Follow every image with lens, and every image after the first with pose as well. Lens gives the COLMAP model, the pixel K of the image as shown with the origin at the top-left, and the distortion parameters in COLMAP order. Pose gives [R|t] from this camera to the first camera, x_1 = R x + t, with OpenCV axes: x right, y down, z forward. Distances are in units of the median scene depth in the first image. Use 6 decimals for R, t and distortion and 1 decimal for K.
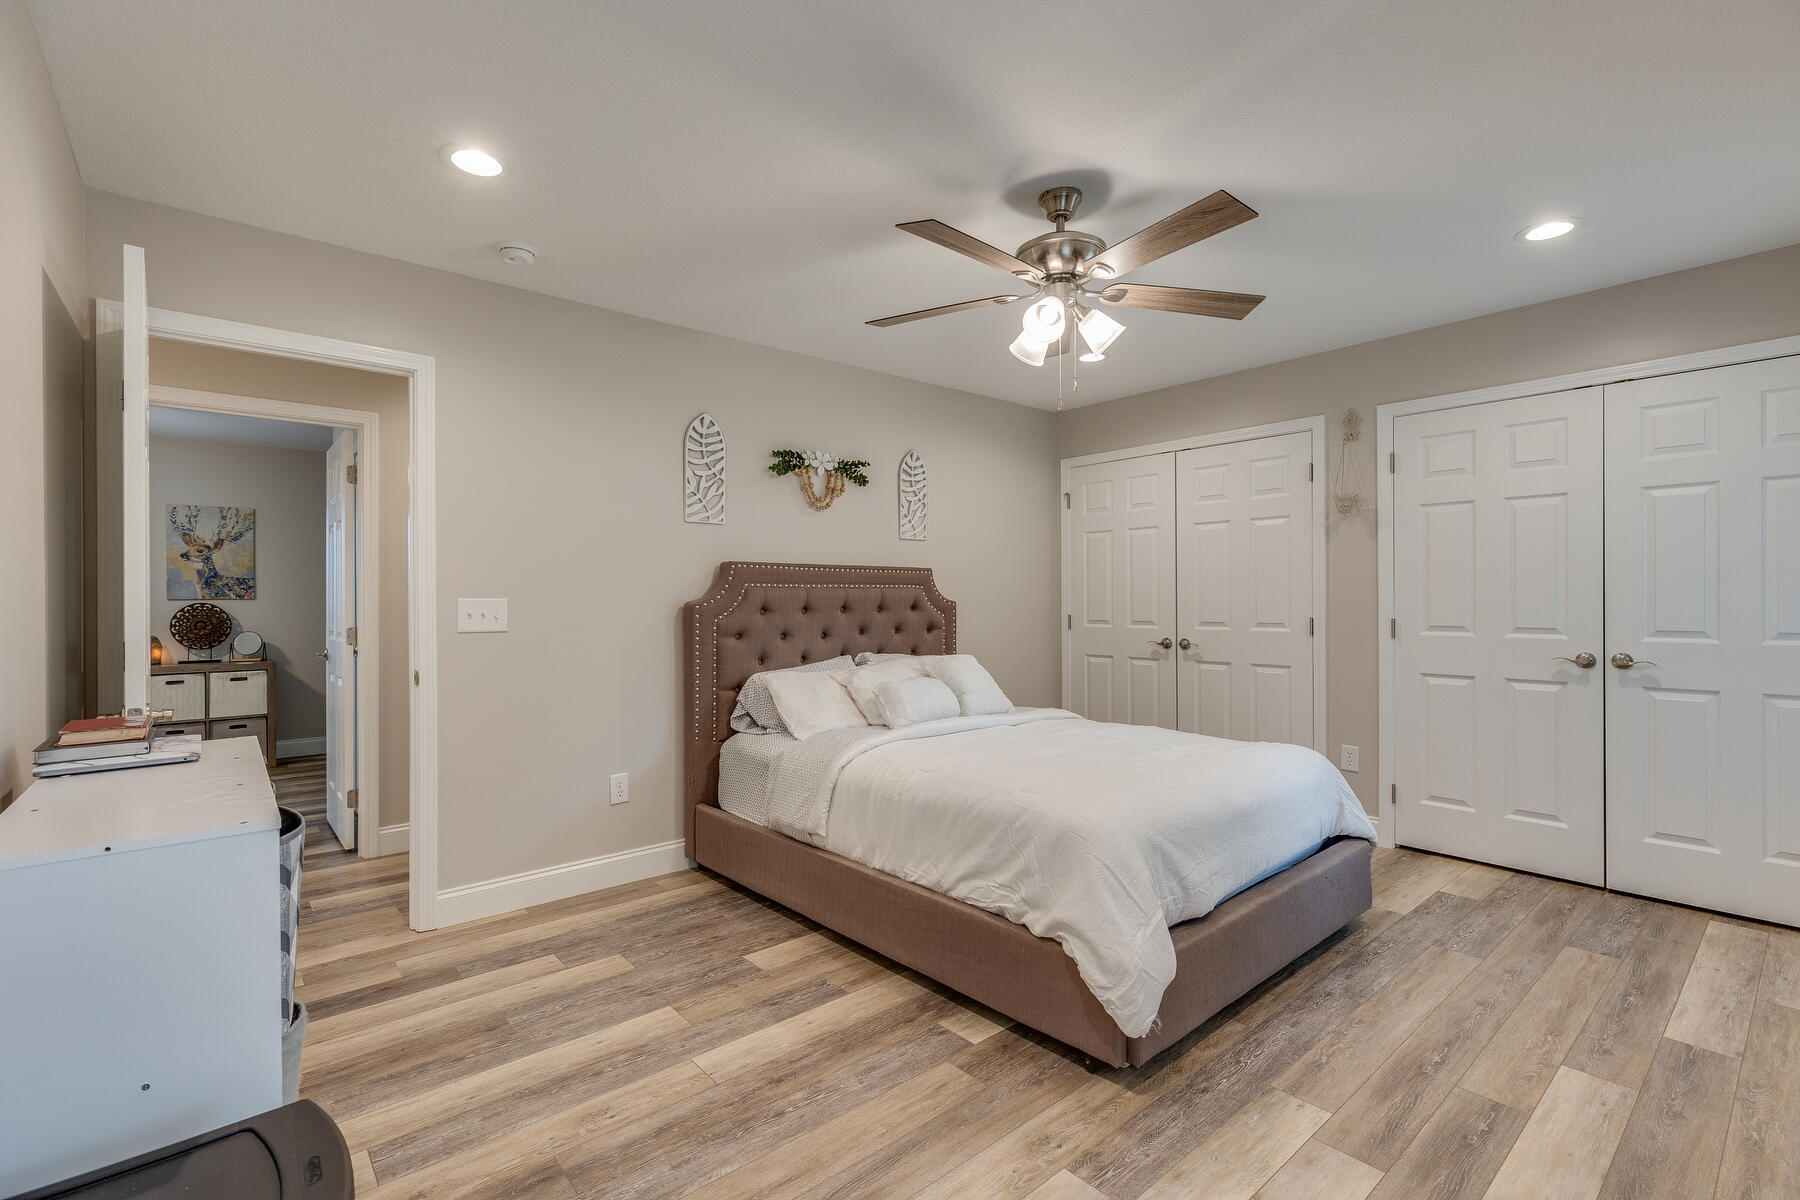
lens RADIAL K [[801.6, 0, 886.4], [0, 801.6, 597.6], [0, 0, 1]] dist [0.001922, 0.000430]
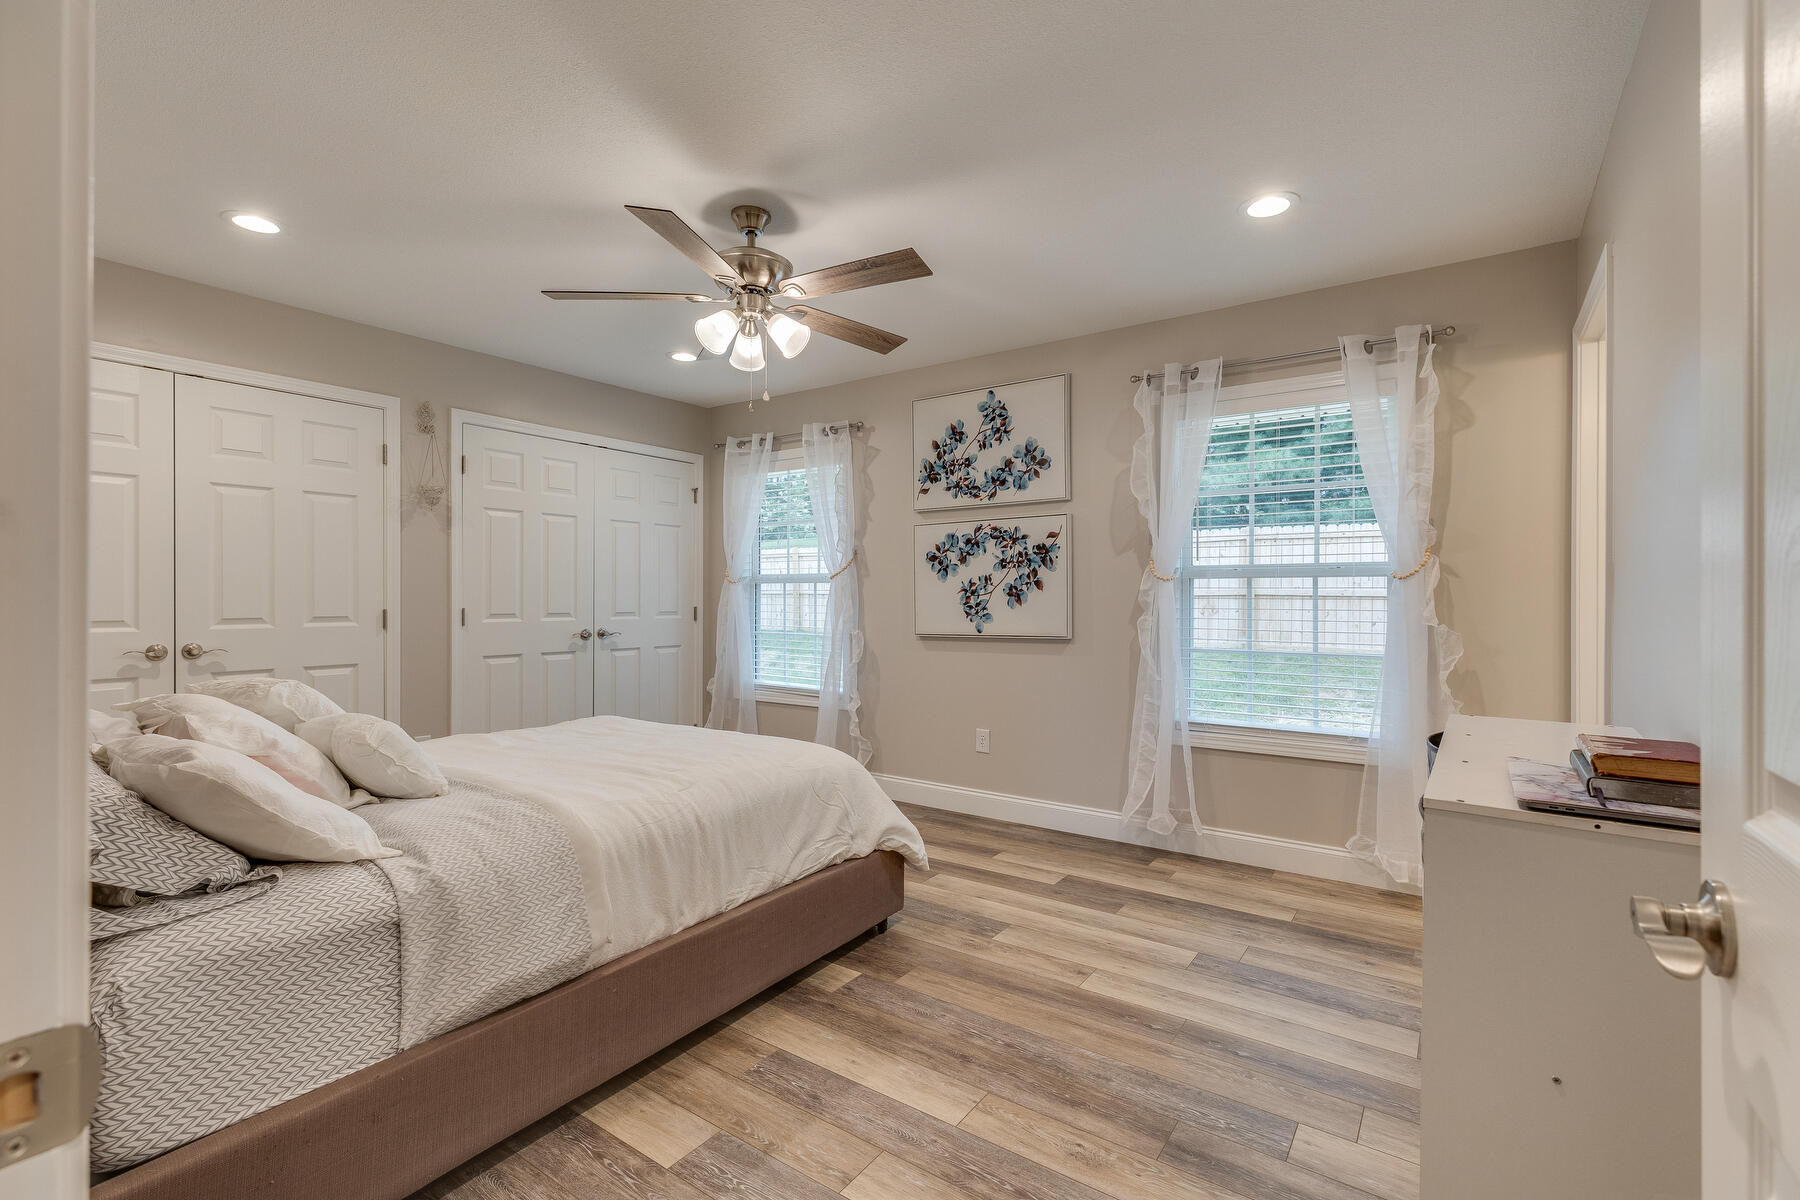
lens RADIAL K [[801.6, 0, 898.1], [0, 801.6, 602.2], [0, 0, 1]] dist [0.001922, 0.000430]
pose [[-0.238778, -0.007026, 0.971049, -0.866682], [-0.005927, 0.999966, 0.005778, 0.013515], [-0.971056, -0.004376, -0.238811, 1.044087]]
